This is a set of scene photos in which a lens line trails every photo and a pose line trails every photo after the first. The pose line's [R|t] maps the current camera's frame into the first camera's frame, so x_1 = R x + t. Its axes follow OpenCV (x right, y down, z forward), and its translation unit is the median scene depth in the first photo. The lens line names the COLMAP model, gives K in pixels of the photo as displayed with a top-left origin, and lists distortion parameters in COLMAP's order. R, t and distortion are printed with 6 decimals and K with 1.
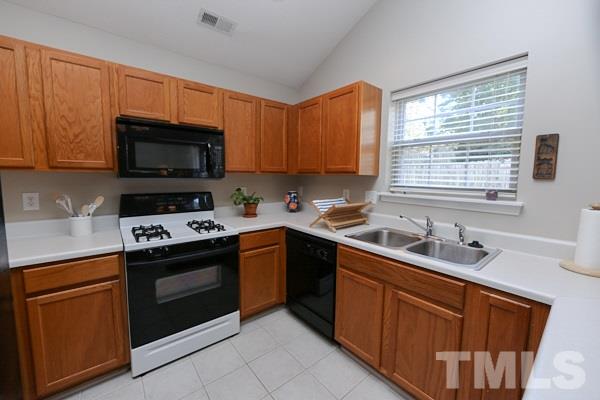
lens RADIAL K [[242.6, 0, 296.9], [0, 242.6, 196.8], [0, 0, 1]] dist [-0.002402, -0.000317]
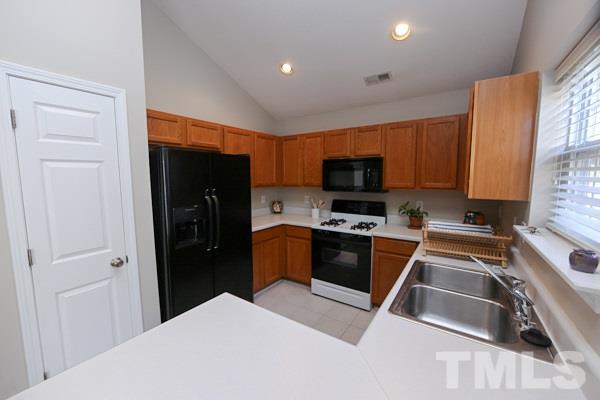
lens RADIAL K [[231.8, 0, 300.0], [0, 231.8, 200.0], [0, 0, 1]] dist [-0.000576, -0.000018]
pose [[0.296731, 0.077799, -0.951787, 0.804814], [-0.082589, 0.995032, 0.055586, -0.077122], [0.951383, 0.062113, 0.301682, 0.232694]]
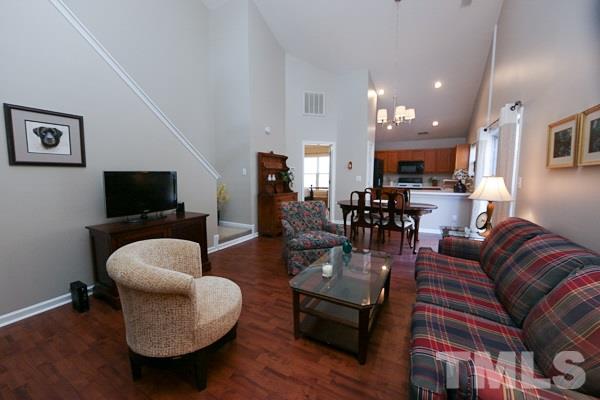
lens RADIAL K [[242.6, 0, 296.9], [0, 242.6, 196.8], [0, 0, 1]] dist [-0.002402, -0.000317]
pose [[0.395429, 0.068108, -0.915968, 2.404311], [-0.078233, 0.996120, 0.040294, 0.276815], [0.915159, 0.055725, 0.399223, -2.245760]]
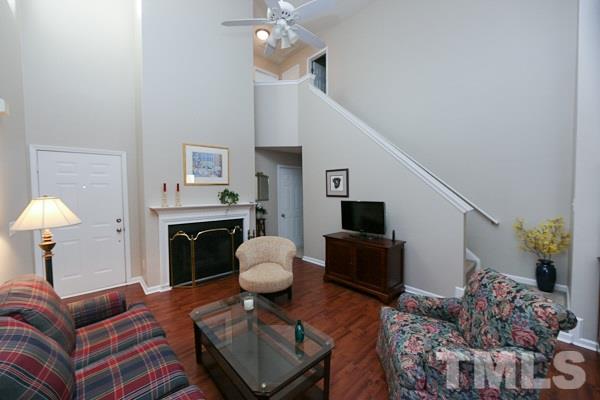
lens RADIAL K [[242.6, 0, 296.9], [0, 242.6, 196.8], [0, 0, 1]] dist [-0.002402, -0.000317]
pose [[-0.998584, -0.003252, -0.053095, 1.417922], [-0.009981, 0.991858, 0.126961, -0.001937], [0.052250, 0.127311, -0.990486, -0.719846]]
